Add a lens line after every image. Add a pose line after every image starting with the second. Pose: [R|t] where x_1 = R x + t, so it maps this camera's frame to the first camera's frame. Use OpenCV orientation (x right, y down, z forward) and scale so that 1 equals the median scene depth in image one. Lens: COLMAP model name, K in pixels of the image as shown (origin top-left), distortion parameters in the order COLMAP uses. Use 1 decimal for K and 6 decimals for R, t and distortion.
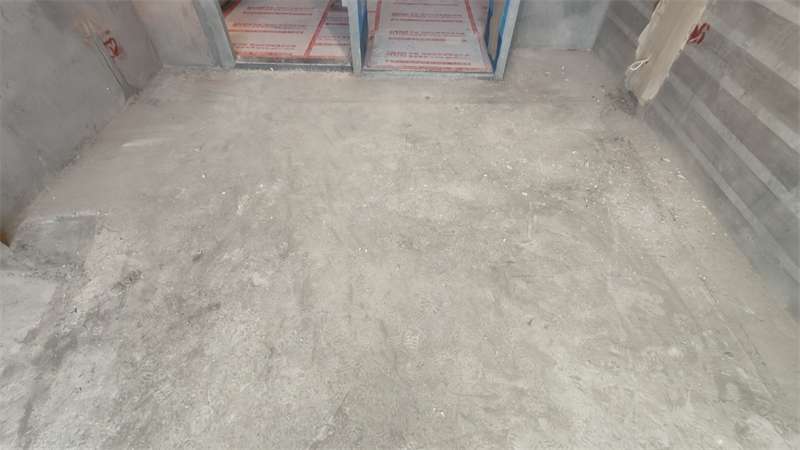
lens RADIAL K [[366.8, 0, 401.1], [0, 366.8, 227.9], [0, 0, 1]] dist [-0.002649, 0.001754]
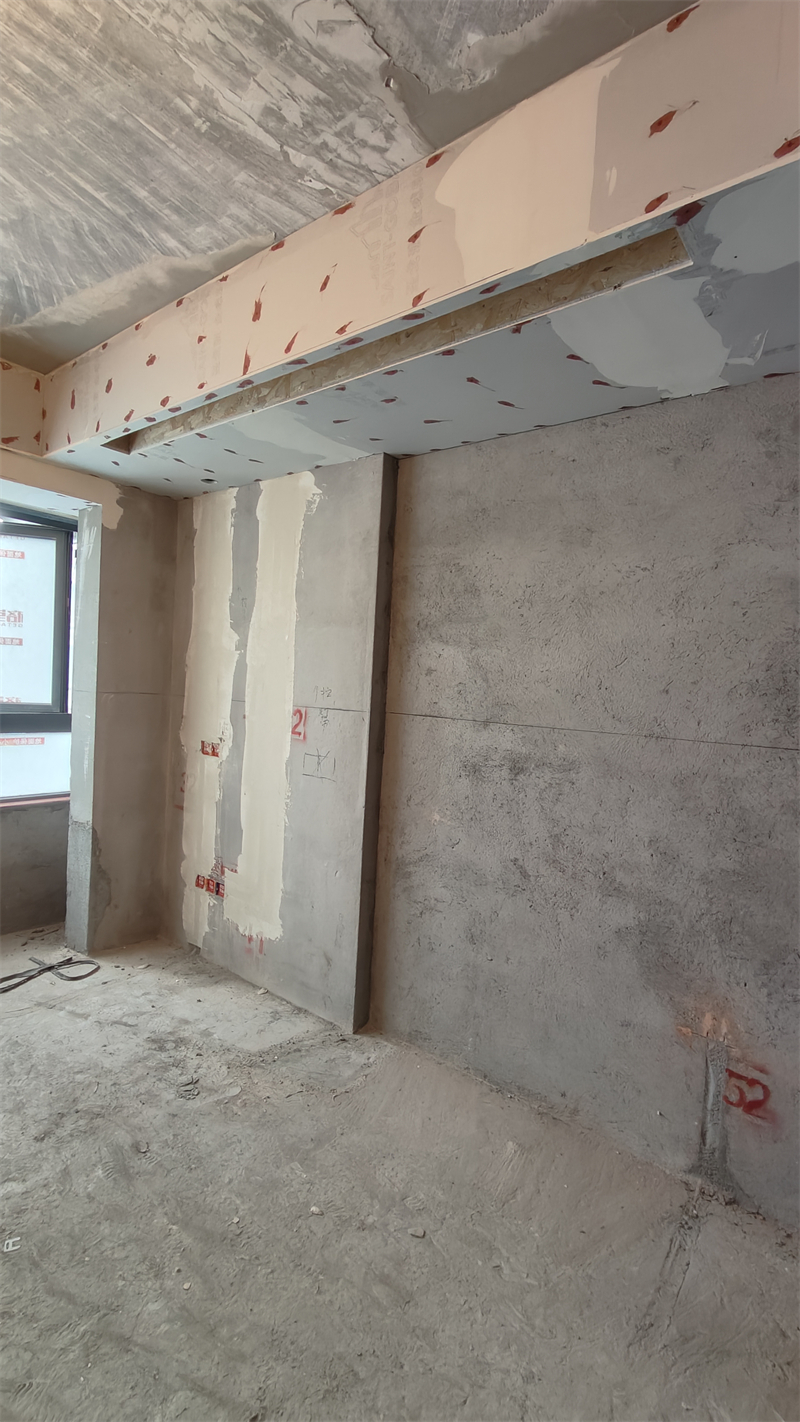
lens RADIAL K [[652.0, 0, 415.0], [0, 652.0, 710.7], [0, 0, 1]] dist [-0.002649, 0.001754]
pose [[-0.595618, -0.015137, -0.803125, 0.085562], [-0.643003, 0.608231, 0.465404, -1.185288], [0.481441, 0.793615, -0.372007, 1.009842]]
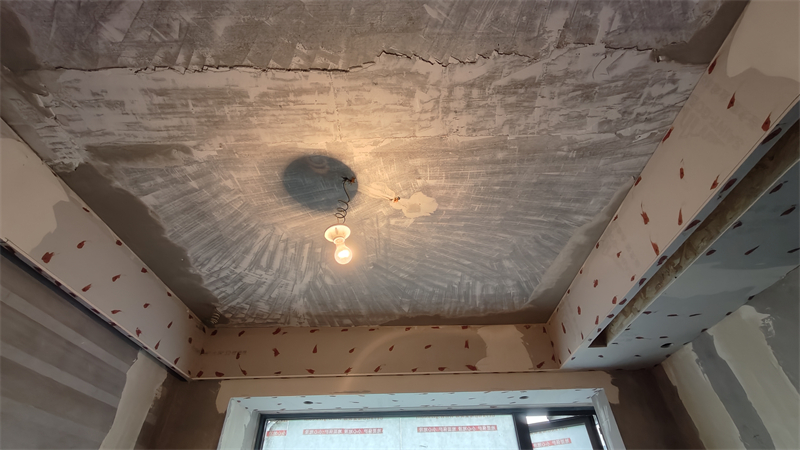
lens RADIAL K [[366.8, 0, 401.7], [0, 366.8, 216.3], [0, 0, 1]] dist [-0.002649, 0.001754]
pose [[-0.999915, -0.000180, -0.013065, 0.021723], [-0.001820, 0.992067, 0.125697, -1.036003], [0.012939, 0.125710, -0.991983, 0.880530]]
